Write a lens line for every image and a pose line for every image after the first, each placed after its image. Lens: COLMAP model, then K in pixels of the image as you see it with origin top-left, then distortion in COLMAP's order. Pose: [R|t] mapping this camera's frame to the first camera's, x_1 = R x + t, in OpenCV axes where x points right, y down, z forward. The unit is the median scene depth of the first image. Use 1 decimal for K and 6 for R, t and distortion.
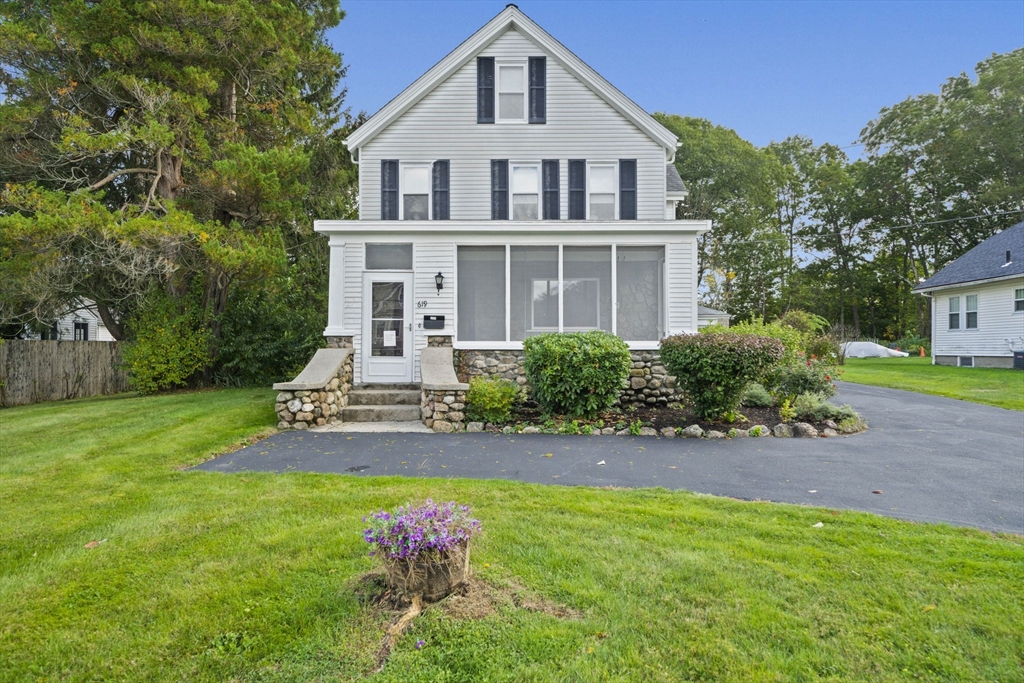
lens RADIAL K [[639.0, 0, 511.8], [0, 639.0, 343.7], [0, 0, 1]] dist [0.025475, 0.004673]
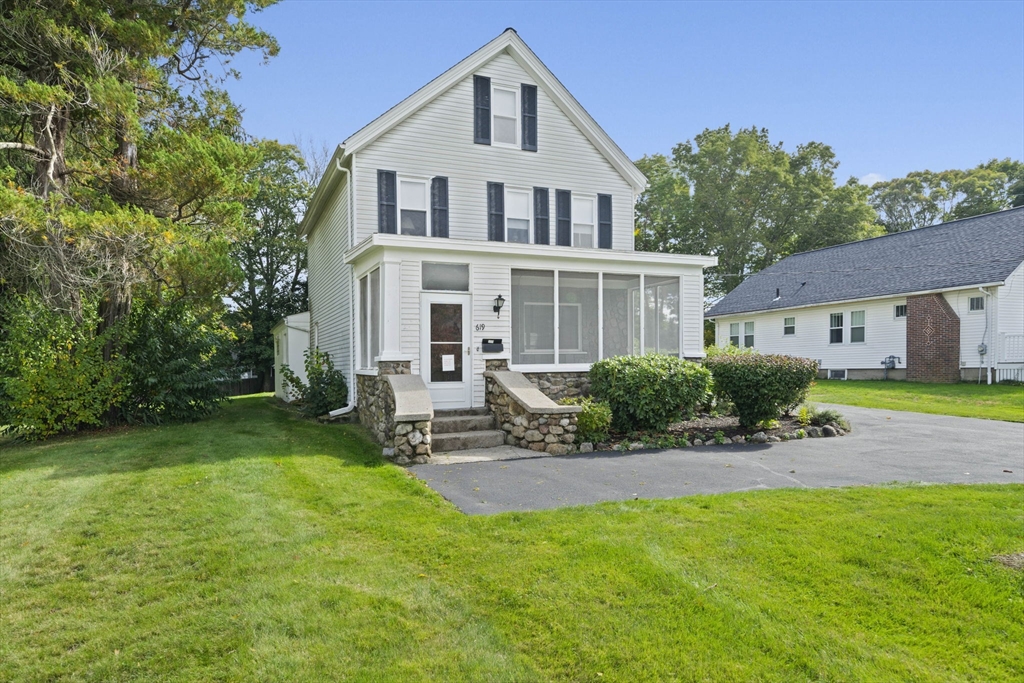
lens RADIAL K [[639.0, 0, 504.2], [0, 639.0, 372.5], [0, 0, 1]] dist [0.025475, 0.004673]
pose [[0.909021, -0.021932, 0.416173, -0.435510], [0.016066, 0.999716, 0.017592, -0.007998], [-0.416441, -0.009306, 0.909115, 0.083034]]
